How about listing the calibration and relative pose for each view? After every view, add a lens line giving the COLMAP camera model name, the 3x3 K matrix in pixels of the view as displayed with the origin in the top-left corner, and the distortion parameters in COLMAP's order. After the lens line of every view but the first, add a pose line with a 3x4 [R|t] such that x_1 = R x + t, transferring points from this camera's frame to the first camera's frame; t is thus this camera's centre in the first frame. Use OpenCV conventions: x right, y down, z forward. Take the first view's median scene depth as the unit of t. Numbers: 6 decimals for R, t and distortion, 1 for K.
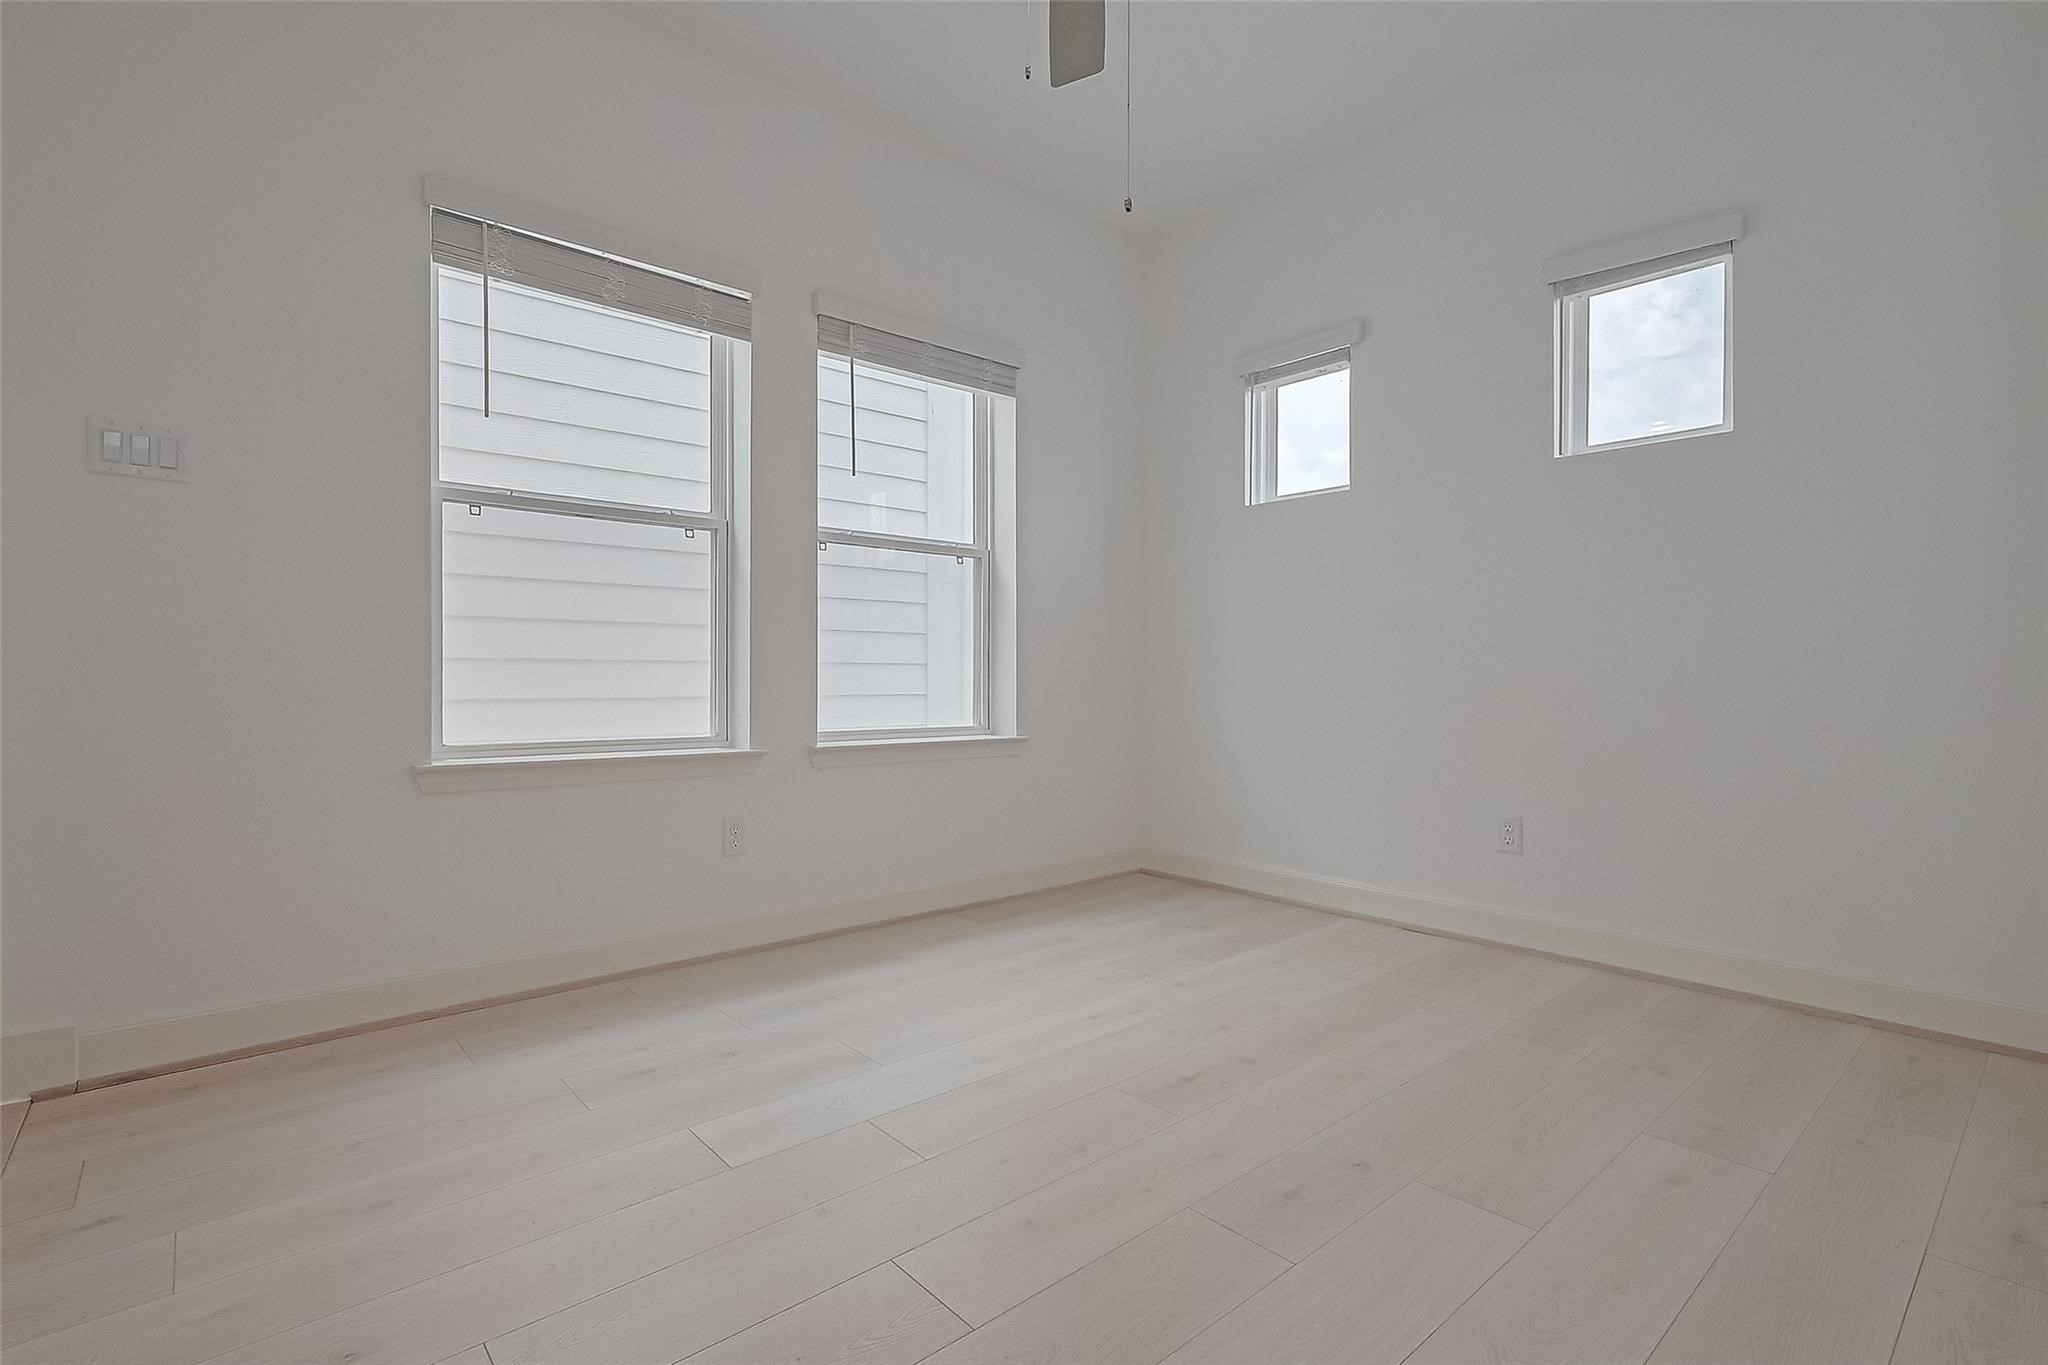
lens RADIAL K [[896.7, 0, 1051.7], [0, 896.7, 690.9], [0, 0, 1]] dist [0.000640, 0.000624]
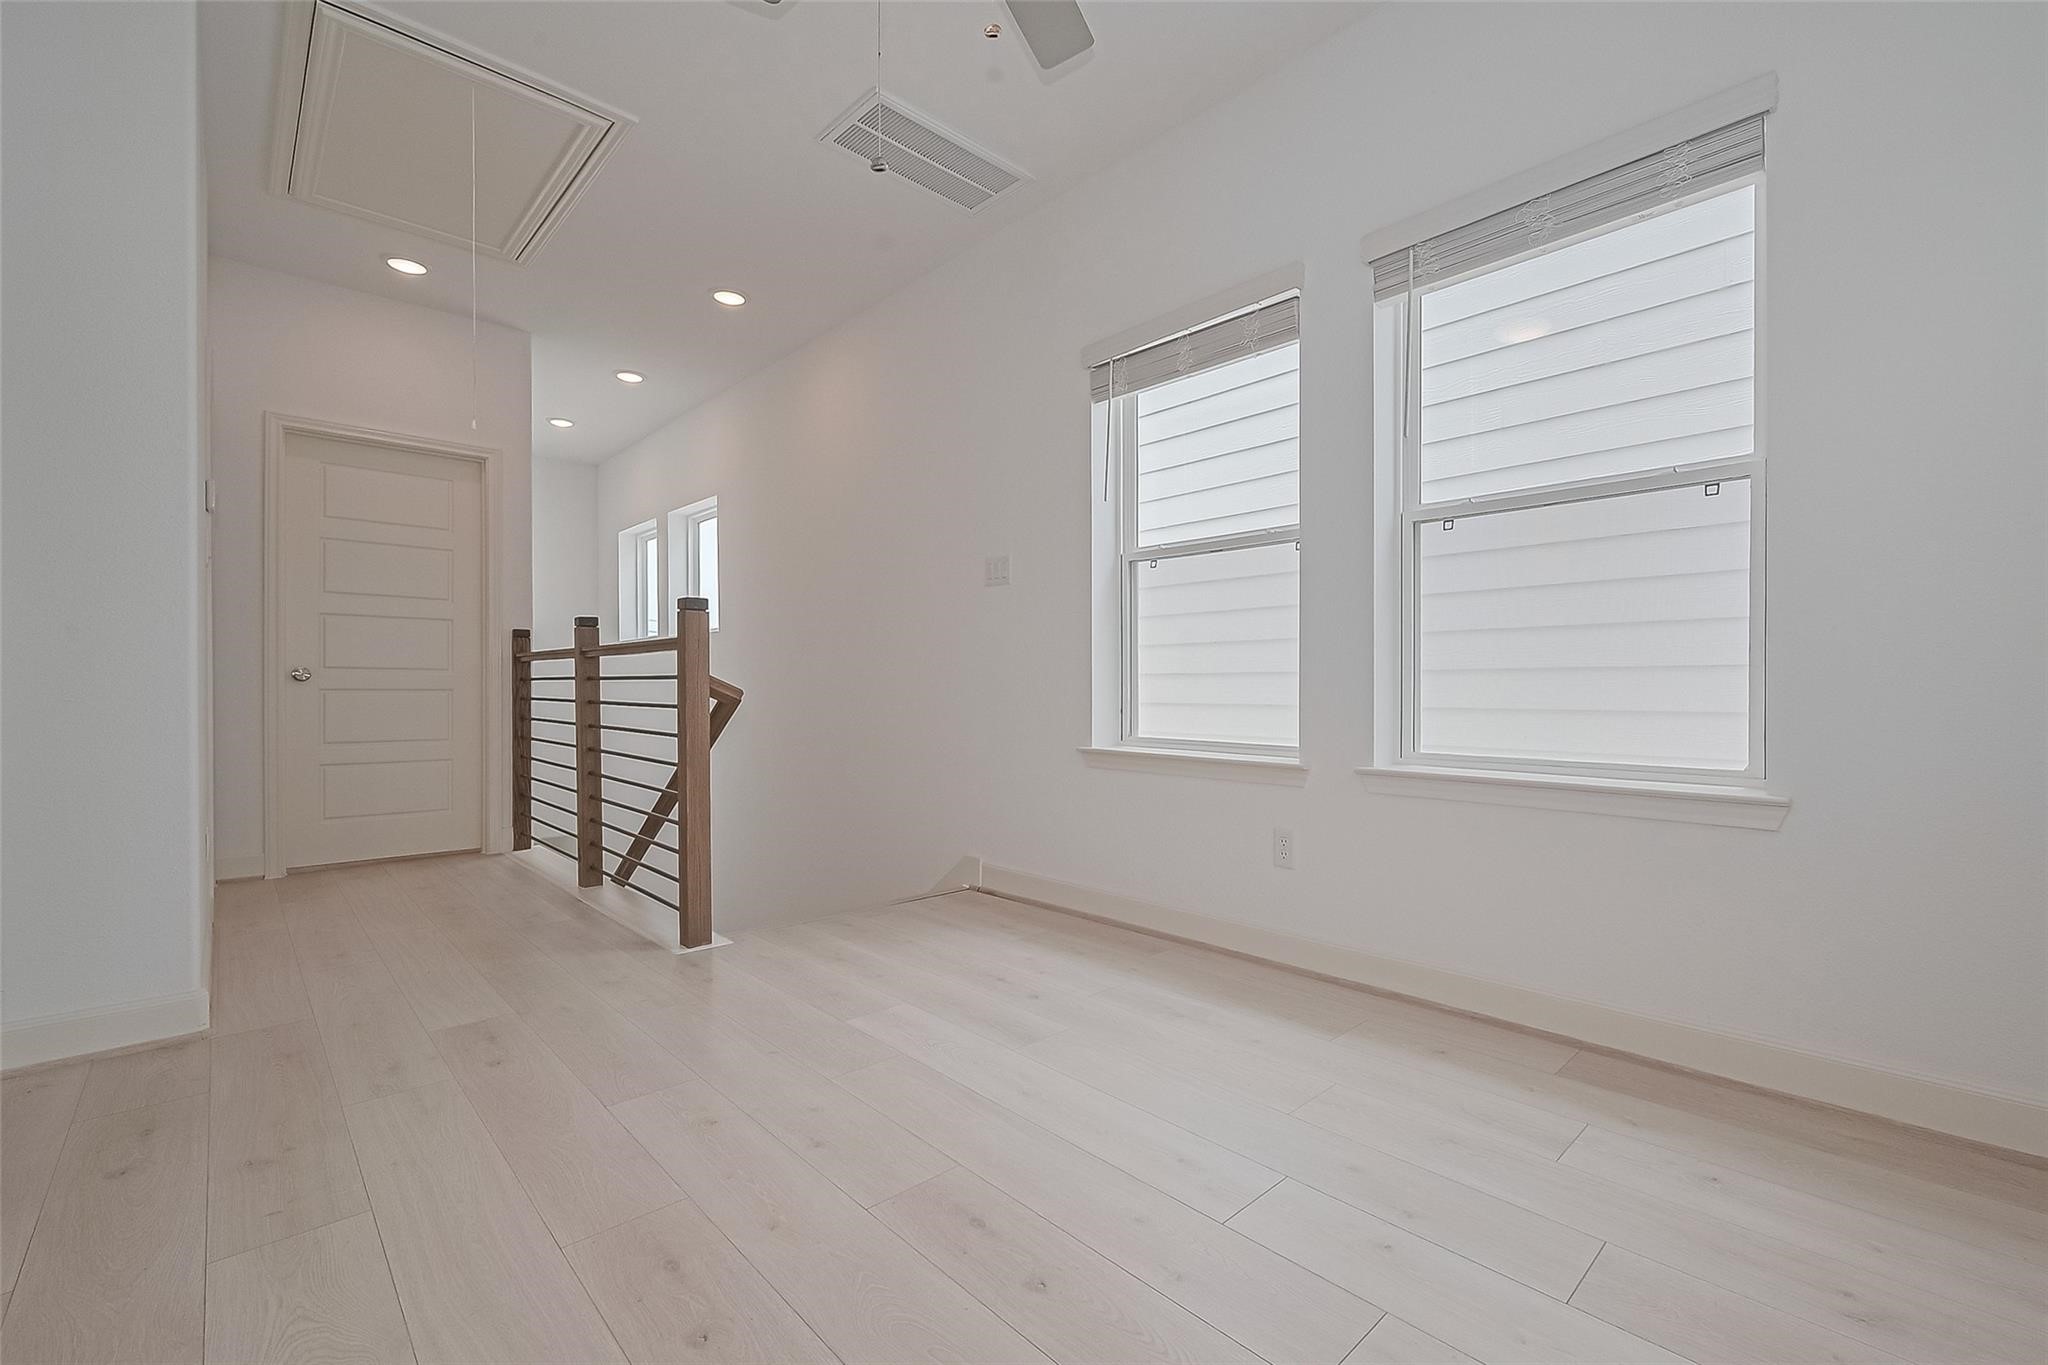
lens RADIAL K [[896.7, 0, 1051.7], [0, 896.7, 690.9], [0, 0, 1]] dist [0.000640, 0.000624]
pose [[0.036734, 0.003036, -0.999320, 0.595131], [-0.012839, 0.999914, 0.002566, -0.009444], [0.999243, 0.012736, 0.036770, 0.677983]]
